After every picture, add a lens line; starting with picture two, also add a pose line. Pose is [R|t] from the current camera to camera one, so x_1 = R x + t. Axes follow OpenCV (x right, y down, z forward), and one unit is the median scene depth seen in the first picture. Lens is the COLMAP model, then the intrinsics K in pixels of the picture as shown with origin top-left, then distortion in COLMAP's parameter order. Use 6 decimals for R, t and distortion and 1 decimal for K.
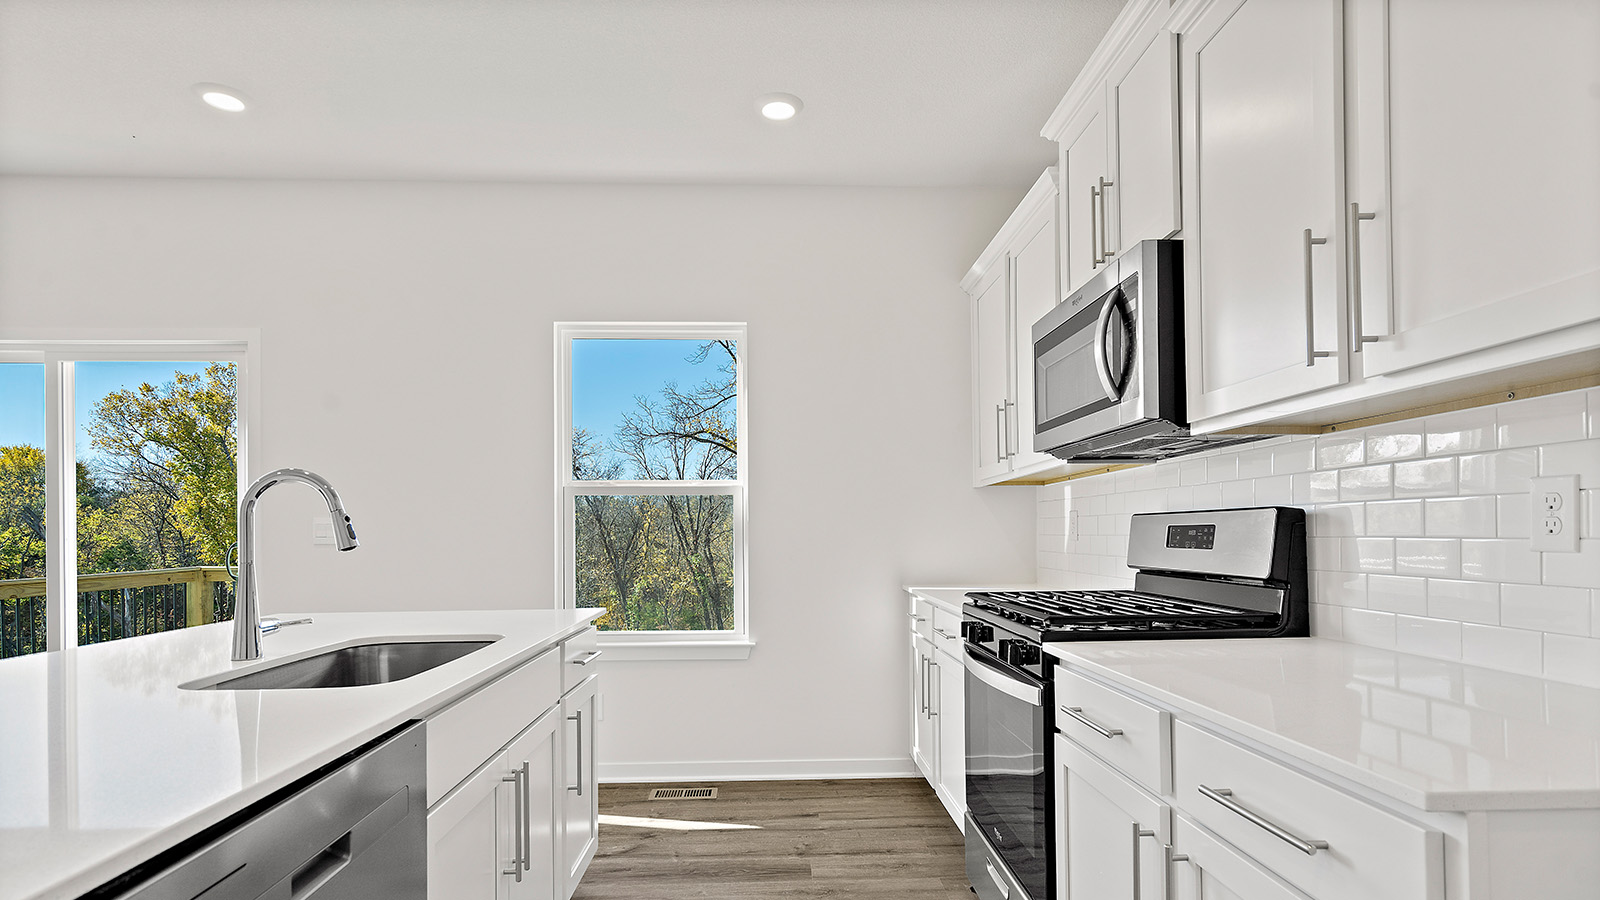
lens RADIAL K [[802.2, 0, 799.6], [0, 802.2, 530.3], [0, 0, 1]] dist [-0.001261, 0.001506]
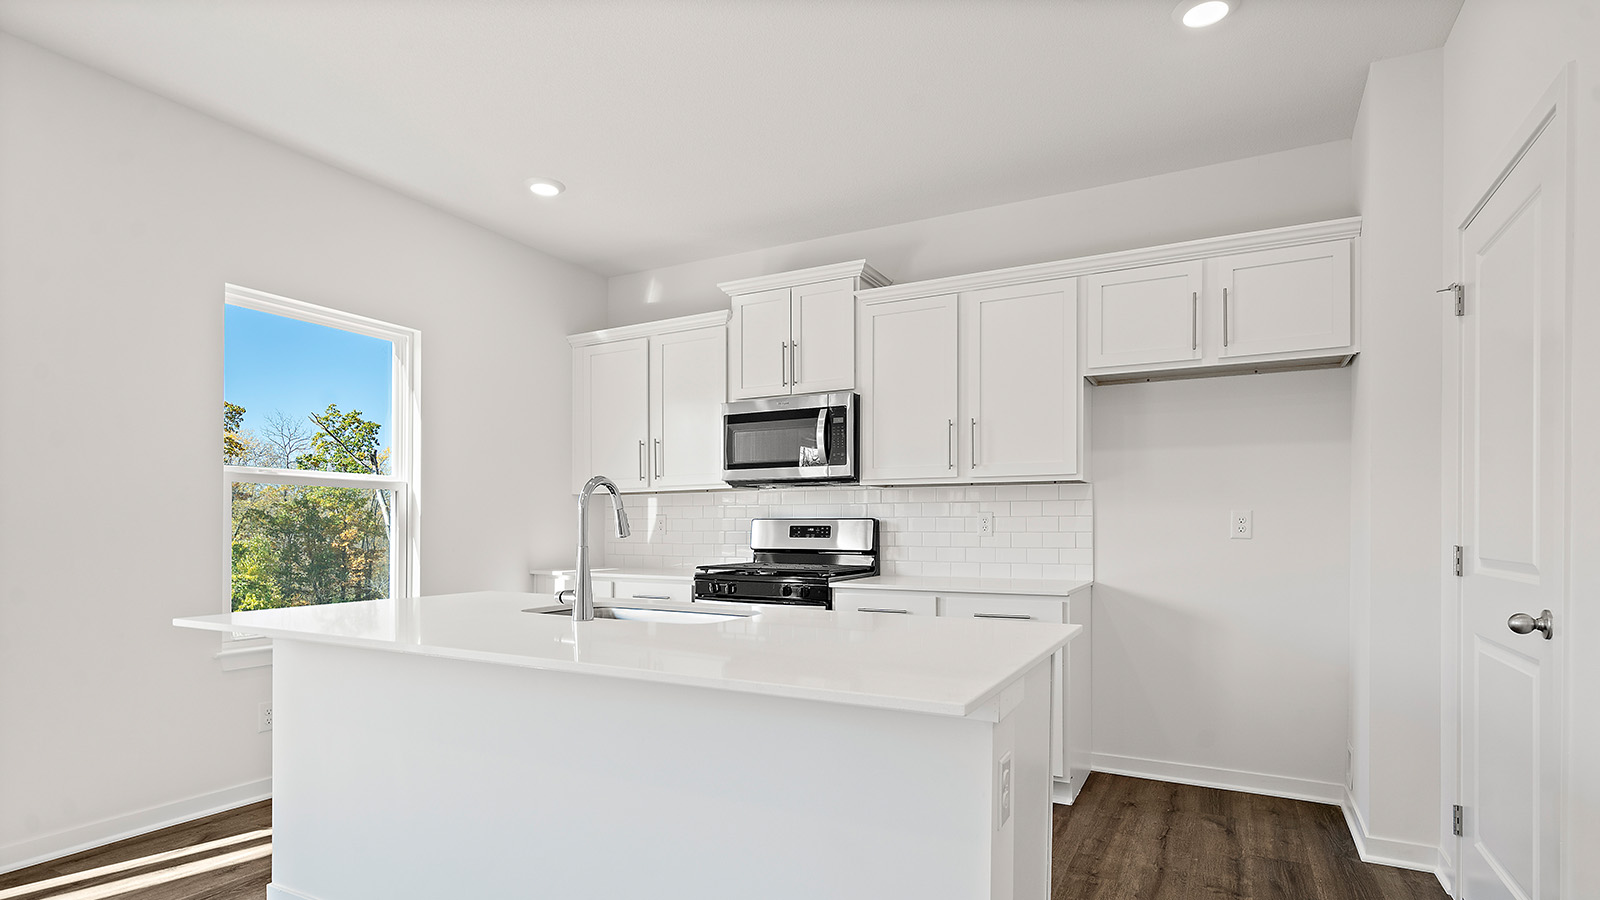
lens RADIAL K [[802.2, 0, 799.6], [0, 802.2, 530.3], [0, 0, 1]] dist [-0.001261, 0.001506]
pose [[0.507913, 0.008478, 0.861367, -1.169952], [-0.008381, 0.999953, -0.004900, 0.013887], [-0.861368, -0.004730, 0.507960, 0.025631]]
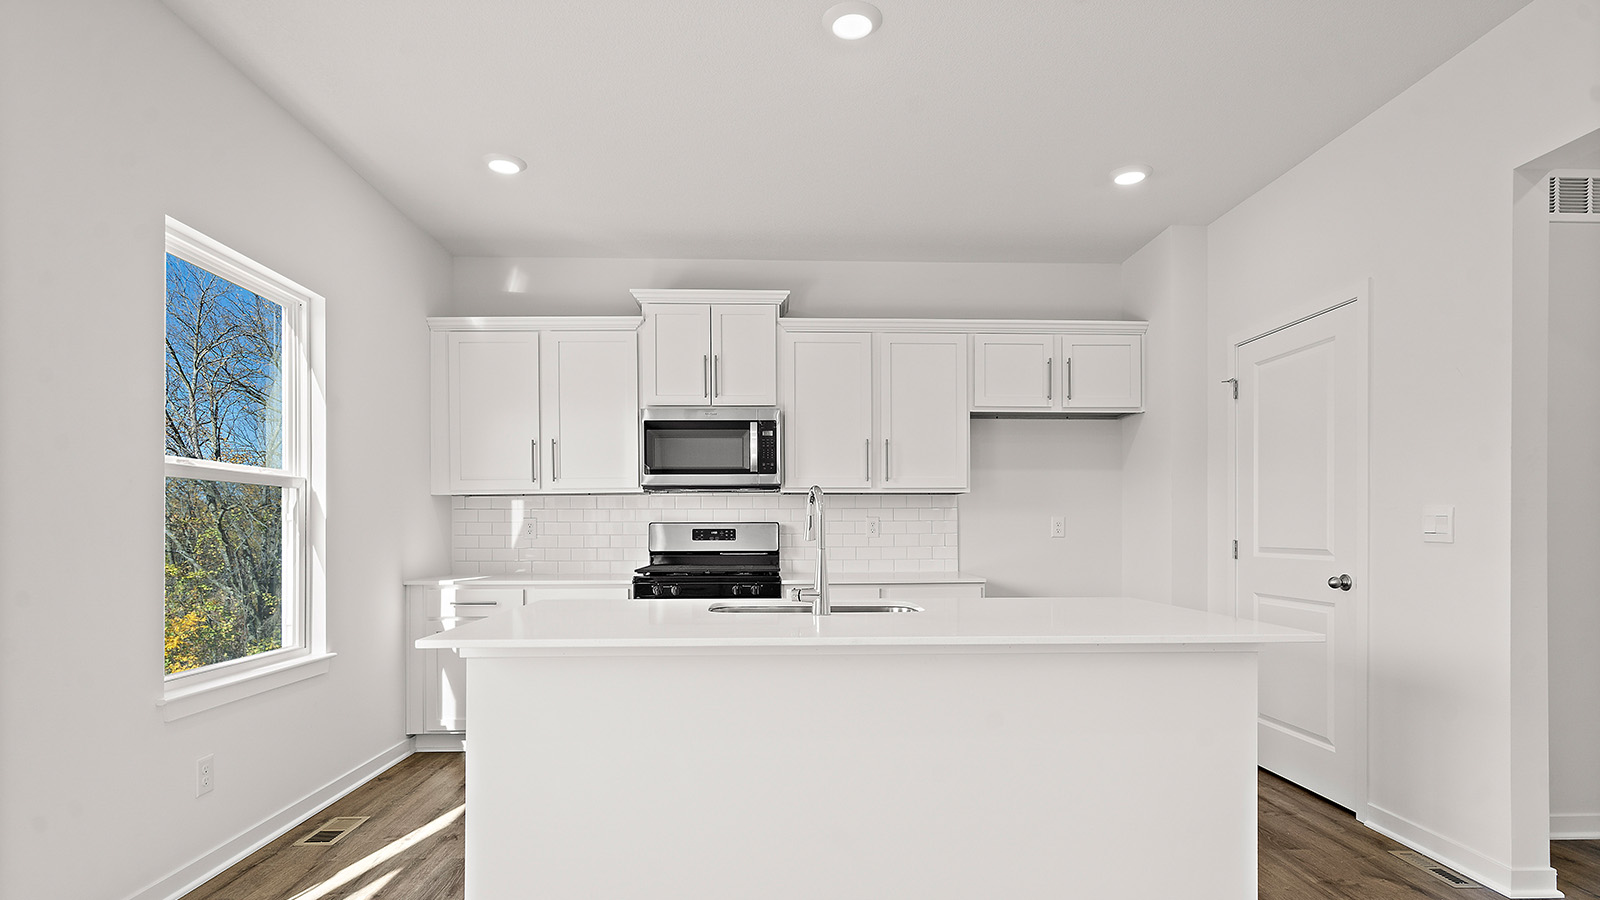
lens RADIAL K [[799.3, 0, 797.9], [0, 799.3, 531.4], [0, 0, 1]] dist [0.000226, 0.000849]
pose [[0.005626, 0.007855, 0.999953, -1.533777], [0.000704, 0.999969, -0.007859, 0.015549], [-0.999984, 0.000749, 0.005621, 0.741975]]
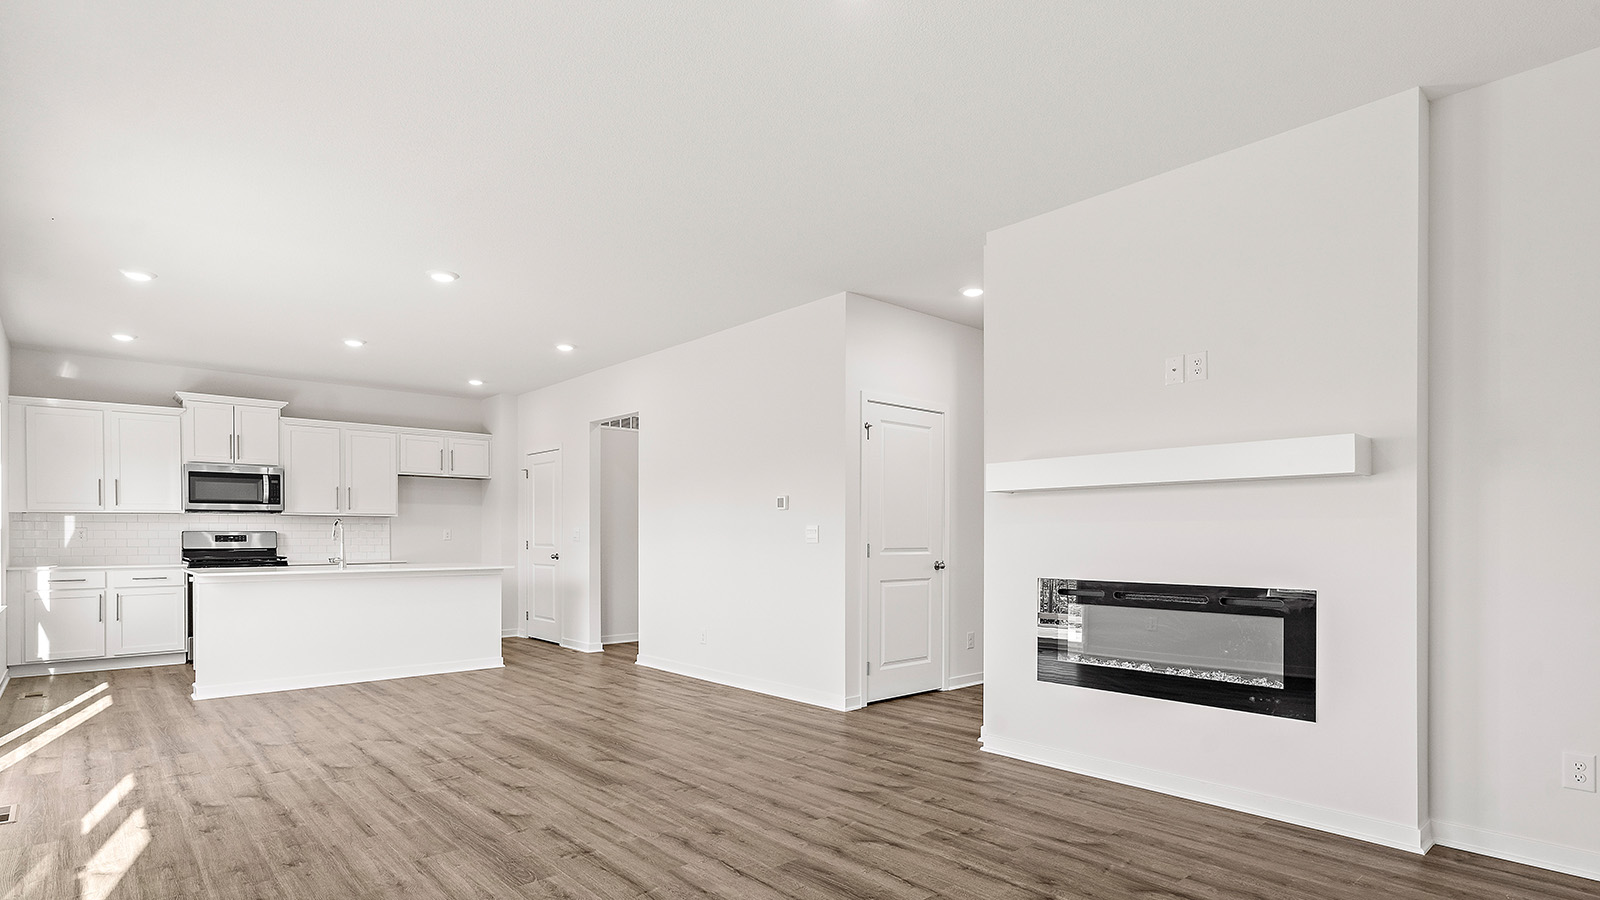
lens RADIAL K [[811.5, 0, 800.0], [0, 811.5, 537.8], [0, 0, 1]] dist [0.001176, 0.001980]
pose [[-0.633478, 0.009550, 0.773702, -3.679329], [0.005699, 0.999954, -0.007677, 0.043500], [-0.773740, -0.000454, -0.633504, 1.274577]]
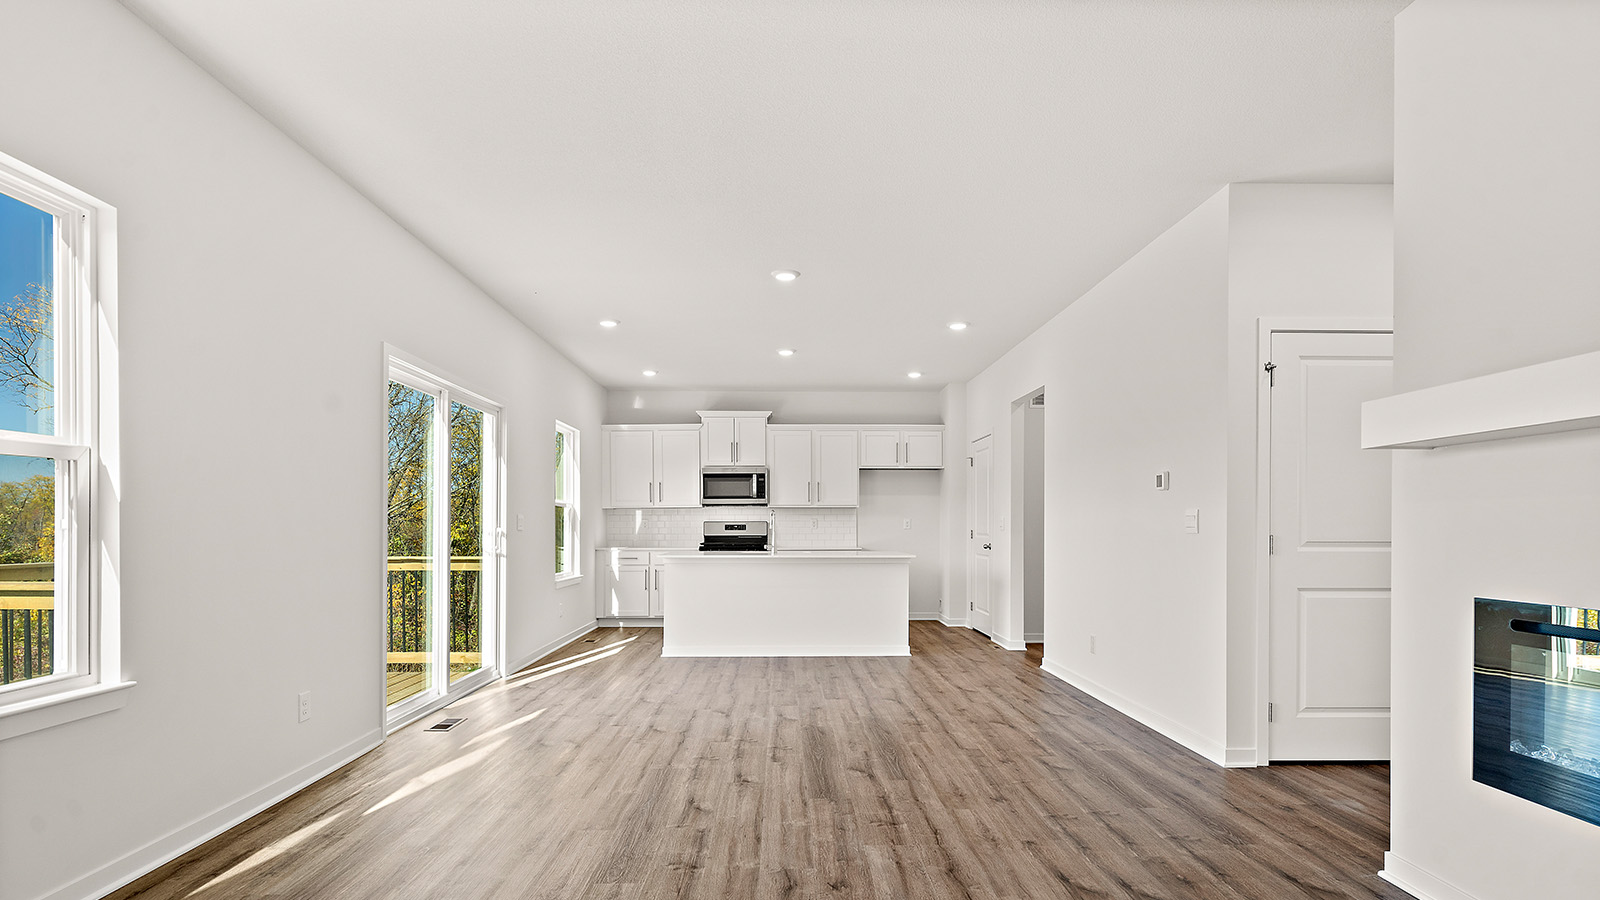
lens RADIAL K [[802.2, 0, 799.6], [0, 802.2, 530.3], [0, 0, 1]] dist [-0.001261, 0.001506]
pose [[0.017214, 0.005884, 0.999835, -3.634415], [-0.001517, 0.999982, -0.005859, 0.045634], [-0.999851, -0.001416, 0.017223, 0.564002]]
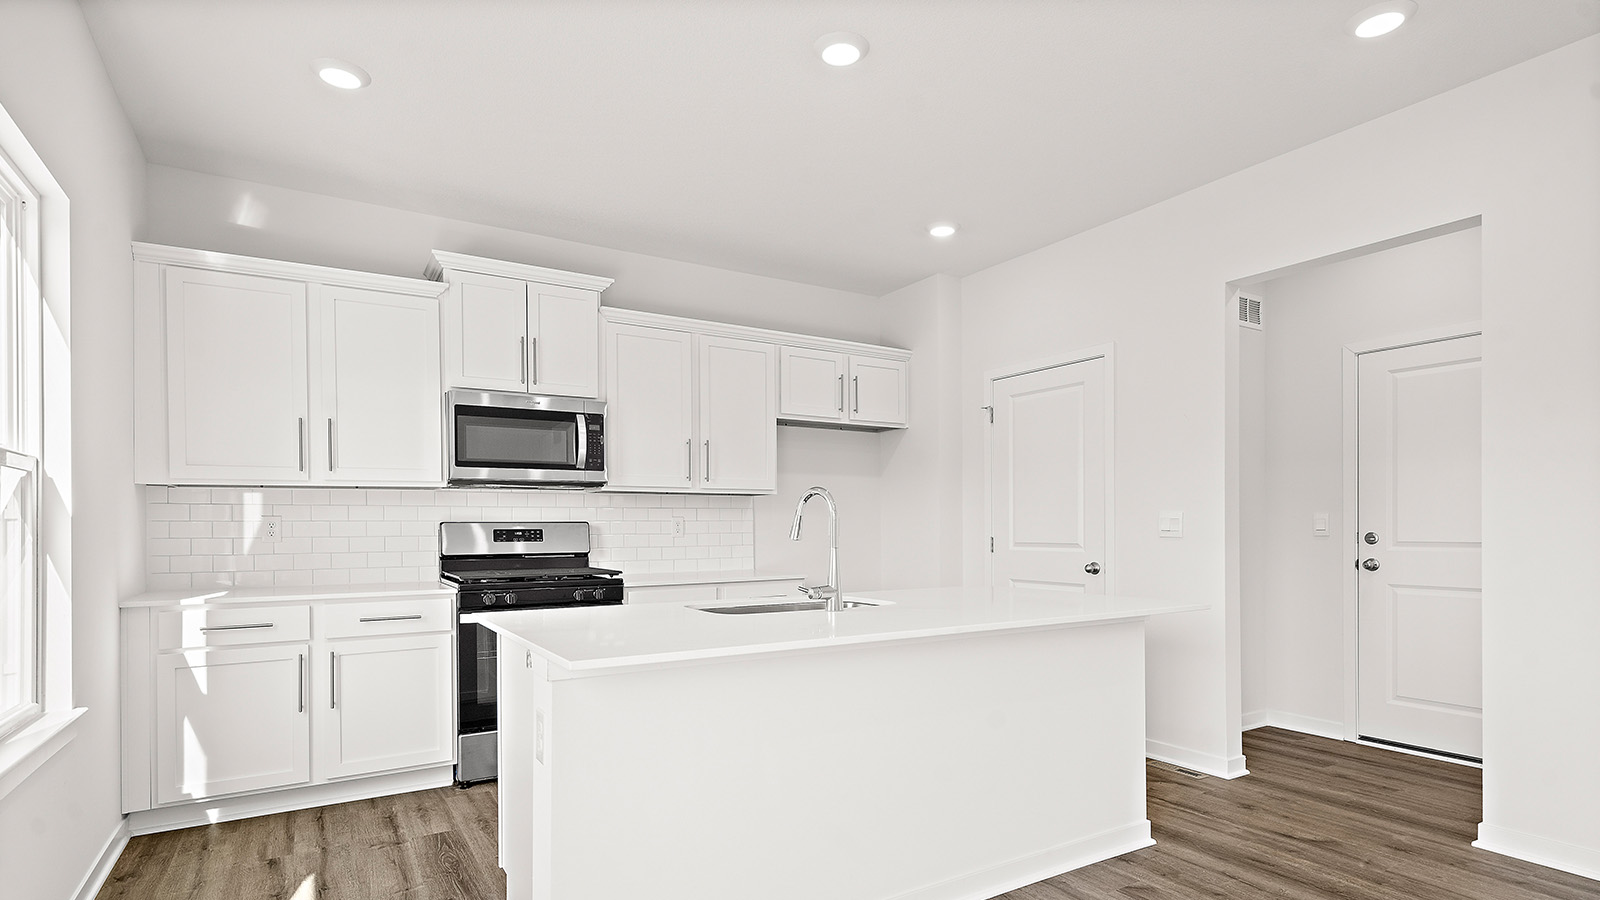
lens RADIAL K [[802.2, 0, 799.6], [0, 802.2, 530.3], [0, 0, 1]] dist [-0.001261, 0.001506]
pose [[-0.486359, 0.009801, 0.873704, -1.424504], [0.008329, 0.999944, -0.006581, 0.013119], [-0.873719, 0.004077, -0.486413, 1.289775]]
